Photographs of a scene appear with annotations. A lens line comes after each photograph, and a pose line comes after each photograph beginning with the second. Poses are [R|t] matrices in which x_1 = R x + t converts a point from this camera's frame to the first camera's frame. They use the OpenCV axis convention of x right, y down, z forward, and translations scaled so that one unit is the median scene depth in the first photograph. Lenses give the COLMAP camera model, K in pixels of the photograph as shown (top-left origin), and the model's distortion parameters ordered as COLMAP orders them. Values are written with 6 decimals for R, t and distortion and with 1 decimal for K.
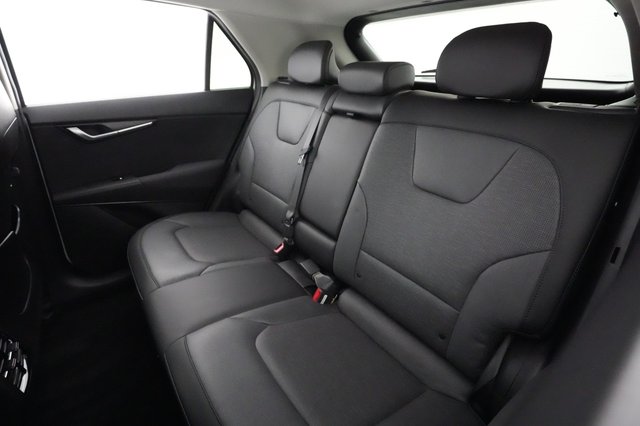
lens RADIAL K [[343.1, 0, 320.0], [0, 343.1, 213.0], [0, 0, 1]] dist [0.030179, 0.000039]
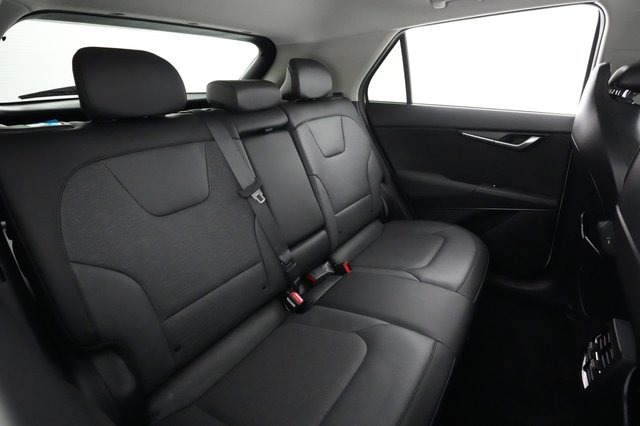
lens RADIAL K [[325.3, 0, 320.0], [0, 325.3, 213.0], [0, 0, 1]] dist [-0.028685, -0.000017]
pose [[-0.355670, -0.369226, 0.858586, -0.765709], [0.374196, 0.785554, 0.492831, -0.444427], [-0.856432, 0.496565, -0.141235, 0.982463]]
